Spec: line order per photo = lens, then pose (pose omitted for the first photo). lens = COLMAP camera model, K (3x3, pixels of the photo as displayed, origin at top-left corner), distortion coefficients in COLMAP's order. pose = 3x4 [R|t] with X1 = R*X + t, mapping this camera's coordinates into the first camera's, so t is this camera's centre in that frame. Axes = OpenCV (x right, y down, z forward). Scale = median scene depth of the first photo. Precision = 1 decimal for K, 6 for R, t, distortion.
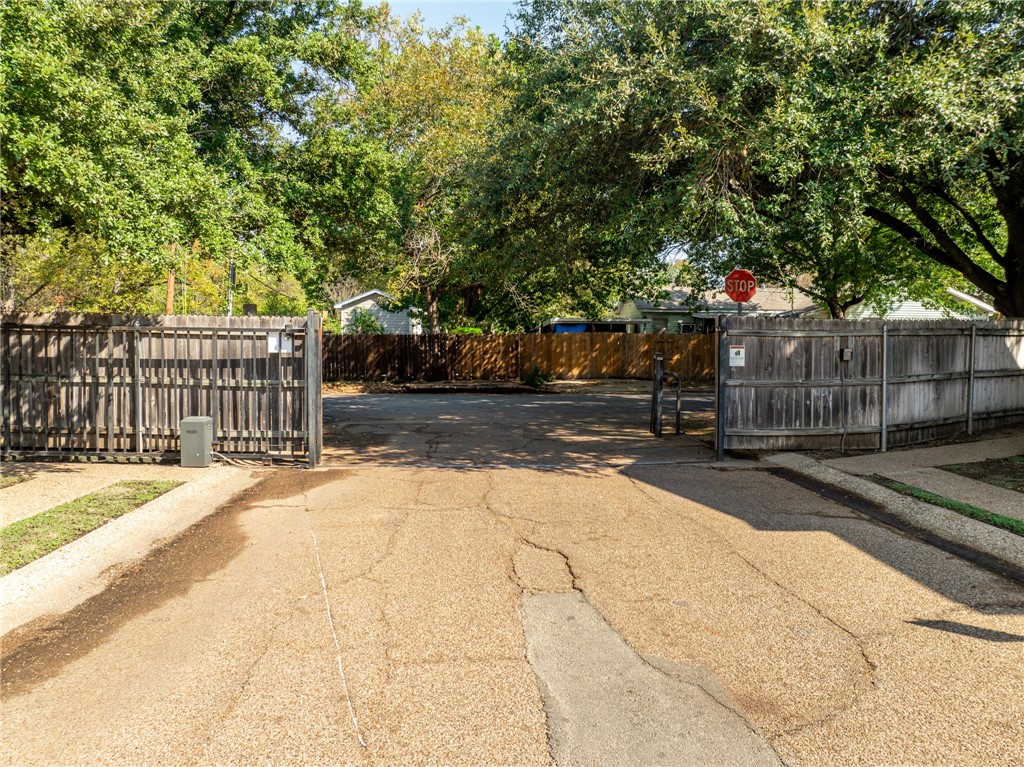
lens RADIAL K [[729.6, 0, 511.8], [0, 729.6, 380.5], [0, 0, 1]] dist [-0.039570, 0.005292]
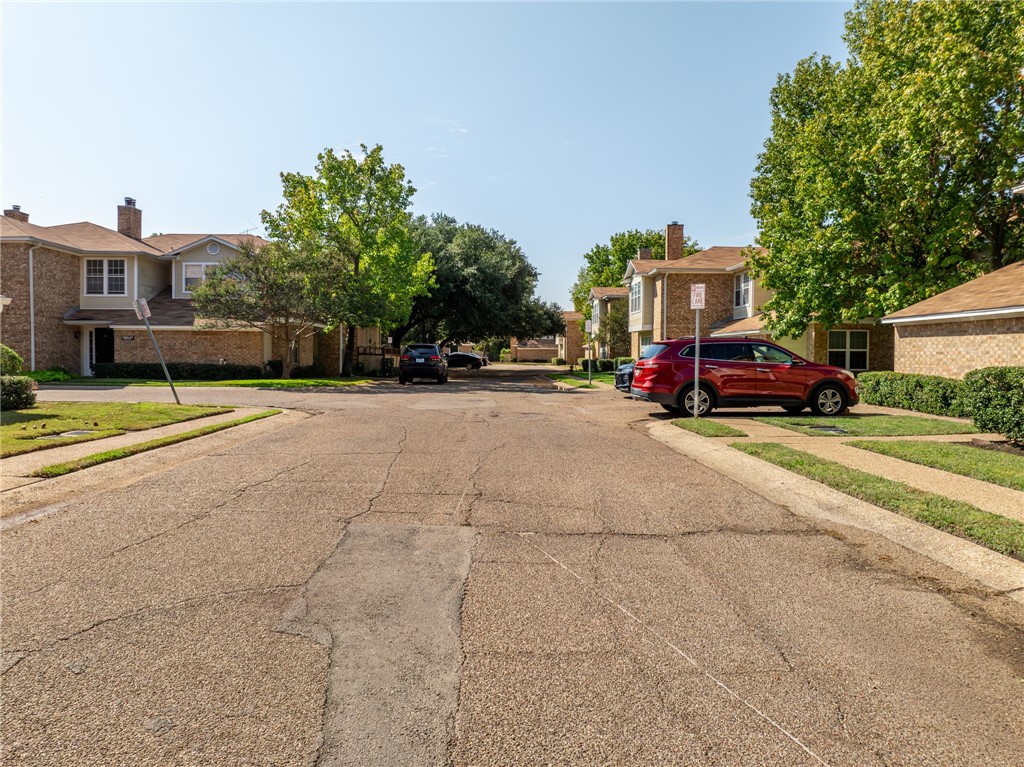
lens RADIAL K [[729.6, 0, 512.2], [0, 729.6, 381.9], [0, 0, 1]] dist [-0.039570, 0.005292]
pose [[-0.999614, -0.013265, 0.024430, -0.048044], [-0.010789, 0.995045, 0.098837, -0.011605], [-0.025620, 0.098535, -0.994804, 1.713723]]
